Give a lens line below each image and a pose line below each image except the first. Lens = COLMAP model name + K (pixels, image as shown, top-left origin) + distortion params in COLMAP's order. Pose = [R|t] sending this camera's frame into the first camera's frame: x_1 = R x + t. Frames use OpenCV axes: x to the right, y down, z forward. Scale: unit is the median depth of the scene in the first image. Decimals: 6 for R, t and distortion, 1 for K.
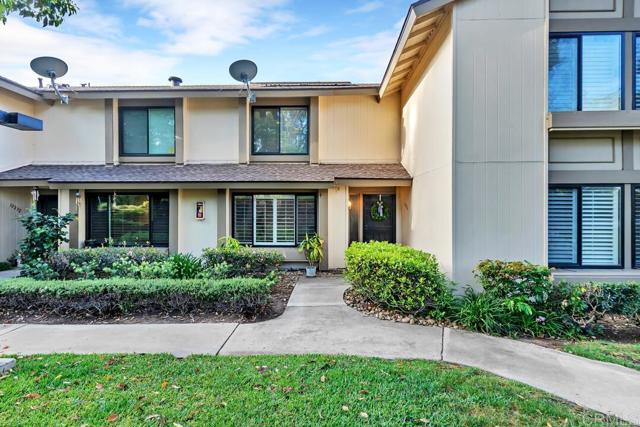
lens RADIAL K [[314.6, 0, 320.0], [0, 314.6, 213.5], [0, 0, 1]] dist [0.003963, 0.000653]
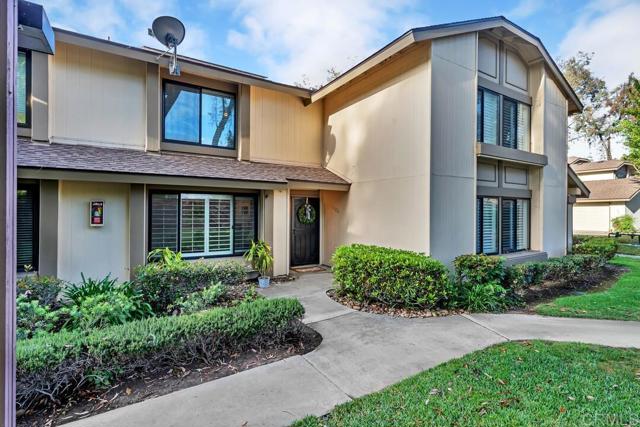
lens RADIAL K [[311.4, 0, 320.0], [0, 311.4, 213.5], [0, 0, 1]] dist [0.004381, 0.000676]
pose [[0.831672, 0.001621, 0.555265, -0.355106], [-0.000219, 0.999997, -0.002592, -0.007531], [-0.555268, 0.002034, 0.831669, 0.162470]]
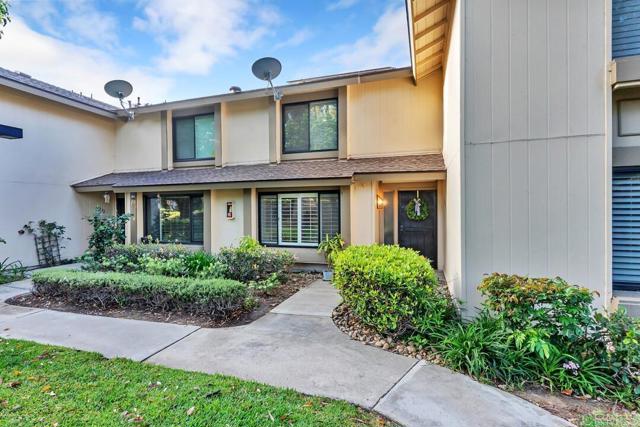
lens RADIAL K [[311.4, 0, 320.0], [0, 311.4, 213.5], [0, 0, 1]] dist [0.004381, 0.000676]
pose [[0.958928, -0.004094, -0.283621, 0.191512], [0.003862, 0.999992, -0.001378, 0.003829], [0.283624, 0.000226, 0.958935, 0.105071]]
